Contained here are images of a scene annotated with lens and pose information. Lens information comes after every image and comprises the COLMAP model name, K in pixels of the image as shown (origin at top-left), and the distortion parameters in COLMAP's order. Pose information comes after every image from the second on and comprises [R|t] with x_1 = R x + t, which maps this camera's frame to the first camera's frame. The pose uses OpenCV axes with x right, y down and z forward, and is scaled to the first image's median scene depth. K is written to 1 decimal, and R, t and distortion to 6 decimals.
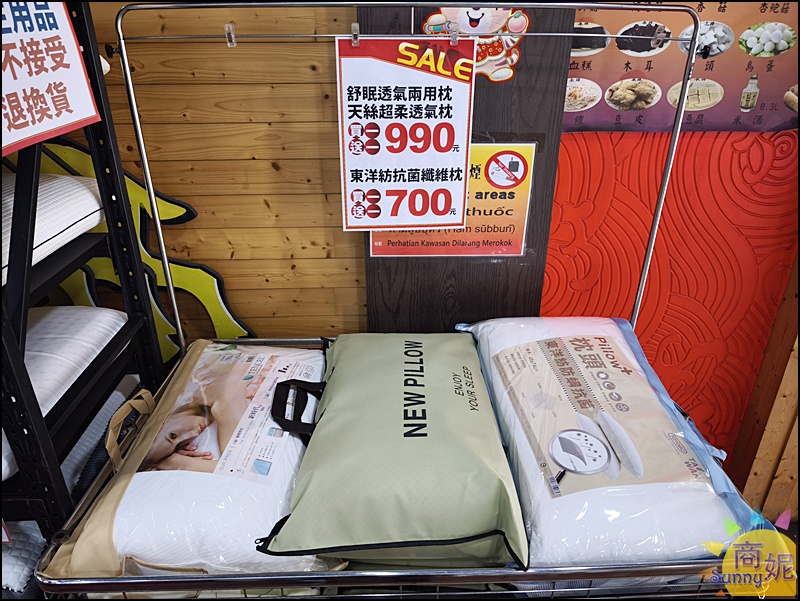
lens RADIAL K [[539.9, 0, 398.9], [0, 539.9, 299.5], [0, 0, 1]] dist [0.001263, -0.013570]
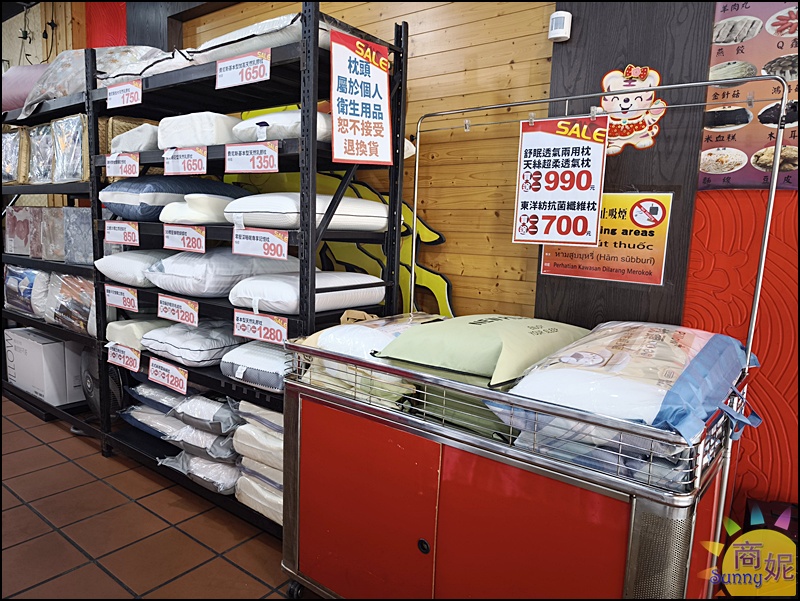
lens RADIAL K [[539.9, 0, 398.2], [0, 539.9, 300.5], [0, 0, 1]] dist [0.001263, -0.013570]
pose [[0.777884, 0.115860, -0.617635, 0.596048], [-0.296758, 0.934088, -0.198532, 0.416620], [0.553923, 0.337723, 0.760994, -0.260260]]
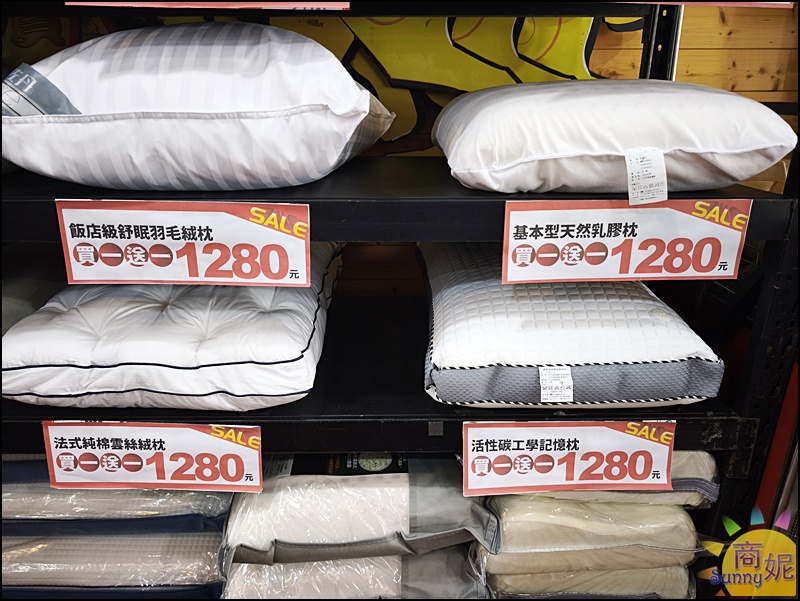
lens RADIAL K [[539.9, 0, 399.8], [0, 539.9, 300.3], [0, 0, 1]] dist [0.001263, -0.013570]
pose [[0.999341, 0.012451, -0.034098, -0.837015], [-0.014966, 0.997107, -0.074518, 0.393390], [0.033072, 0.074980, 0.996637, 0.207940]]
